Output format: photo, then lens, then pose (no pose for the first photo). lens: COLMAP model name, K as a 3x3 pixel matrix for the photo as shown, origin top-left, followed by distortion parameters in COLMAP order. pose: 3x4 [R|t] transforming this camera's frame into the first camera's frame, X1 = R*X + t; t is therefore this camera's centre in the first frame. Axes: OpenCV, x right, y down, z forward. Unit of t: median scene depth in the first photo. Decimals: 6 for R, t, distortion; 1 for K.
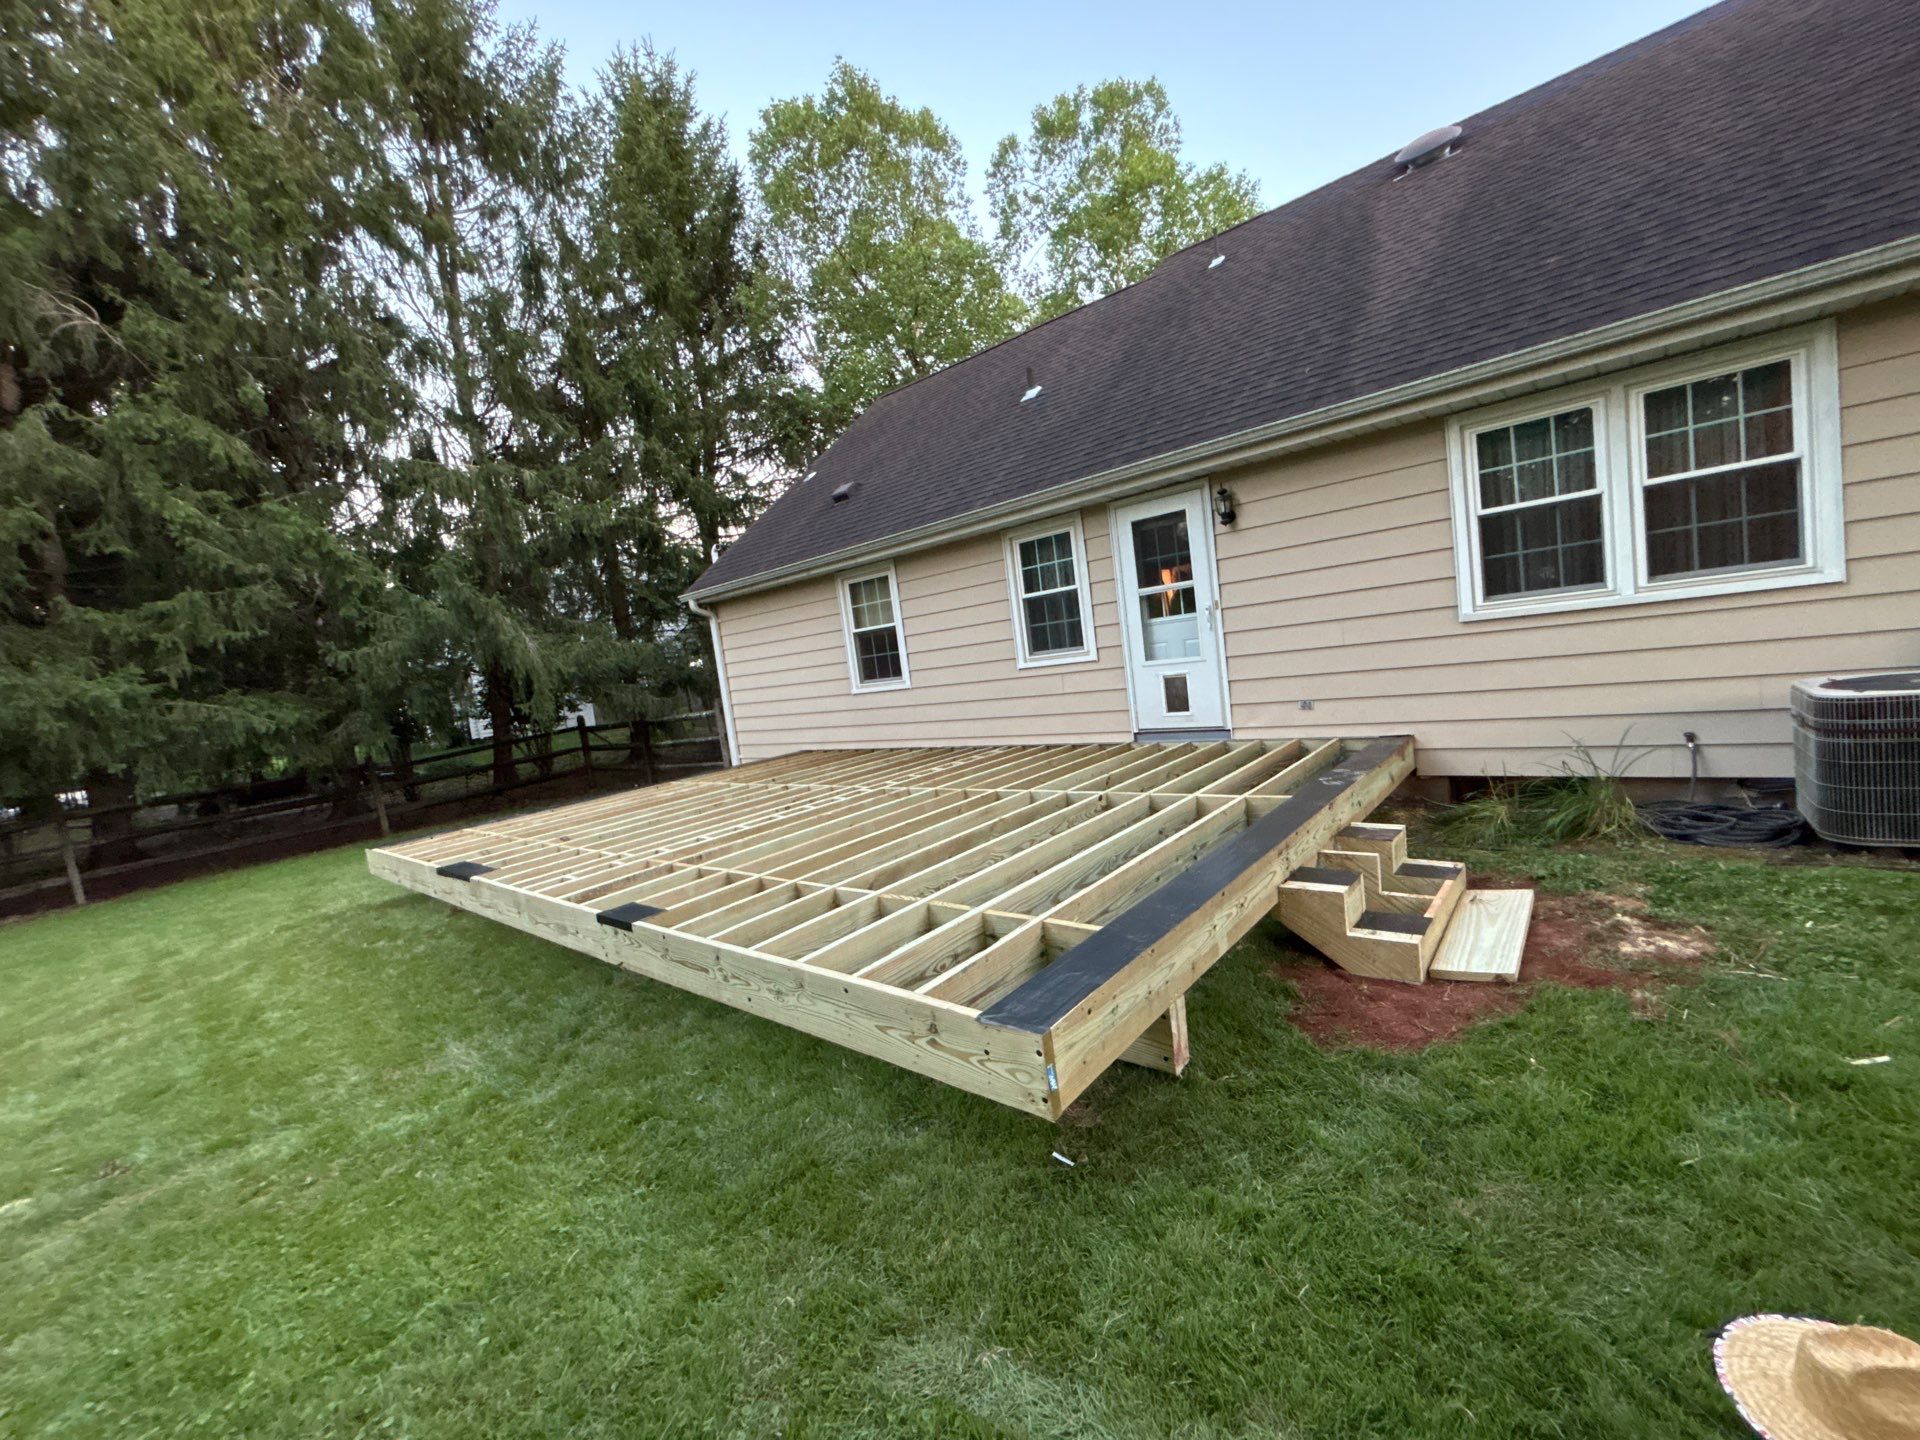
lens RADIAL K [[773.3, 0, 960.0], [0, 773.3, 720.0], [0, 0, 1]] dist [0.001697, -0.000110]
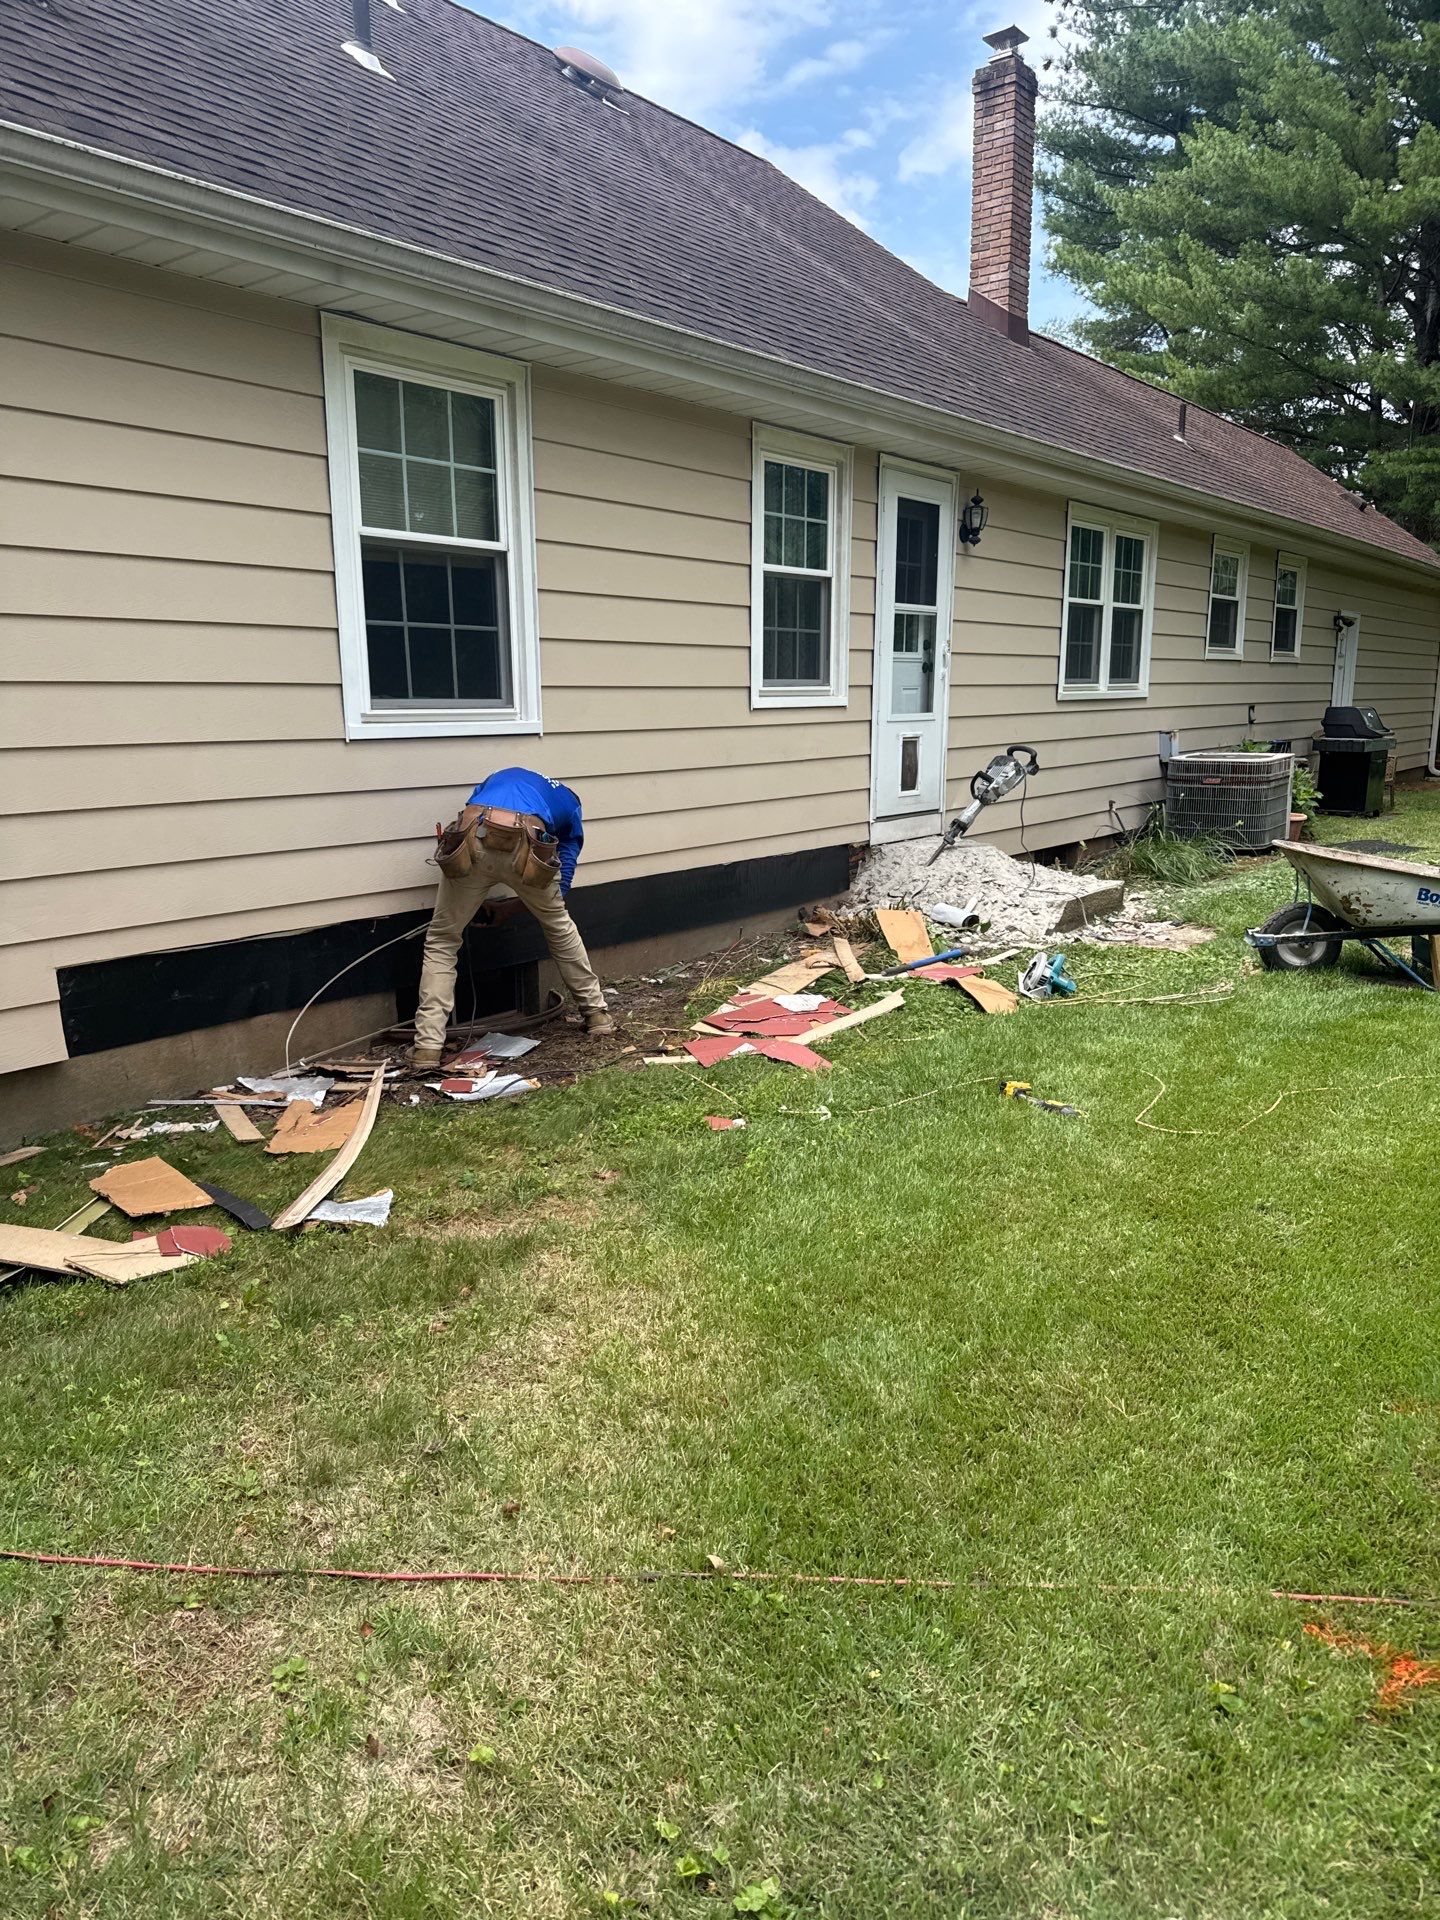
lens RADIAL K [[1364.8, 0, 720.0], [0, 1364.8, 960.0], [0, 0, 1]] dist [0.021905, -0.005063]
pose [[-0.040614, -0.063406, 0.997161, -0.917641], [0.100920, 0.992621, 0.067227, 0.040267], [-0.994065, 0.103364, -0.033915, 1.173215]]
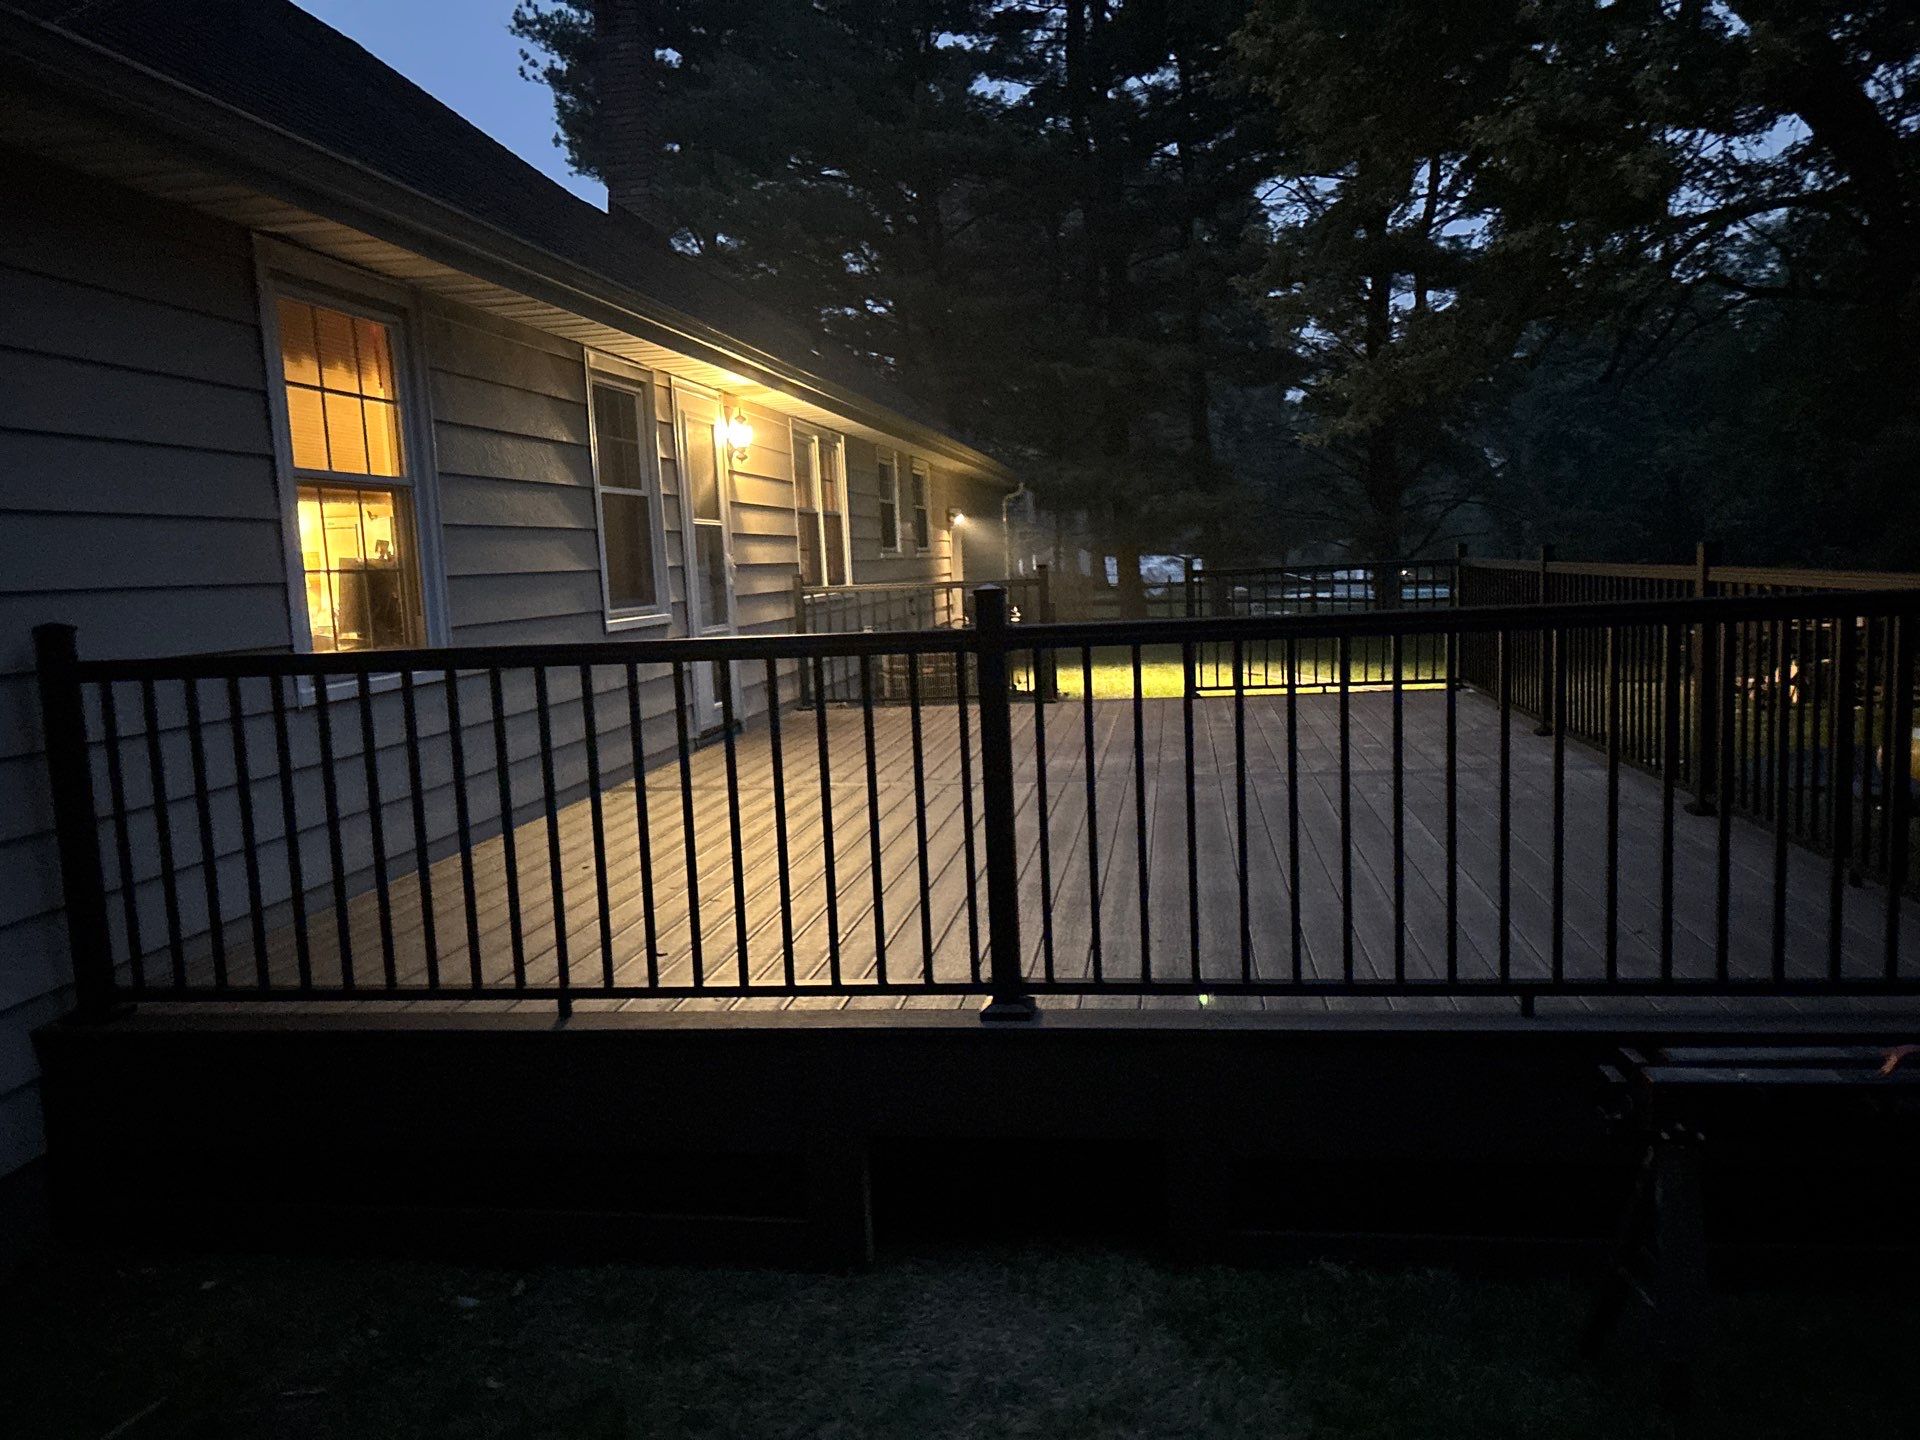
lens RADIAL K [[1445.0, 0, 997.6], [0, 1445.0, 728.0], [0, 0, 1]] dist [0.023763, -0.000294]
pose [[-0.533188, 0.055845, 0.844151, -0.909999], [0.190821, 0.980044, 0.055692, -0.012966], [-0.824195, 0.190776, -0.533204, 1.424495]]
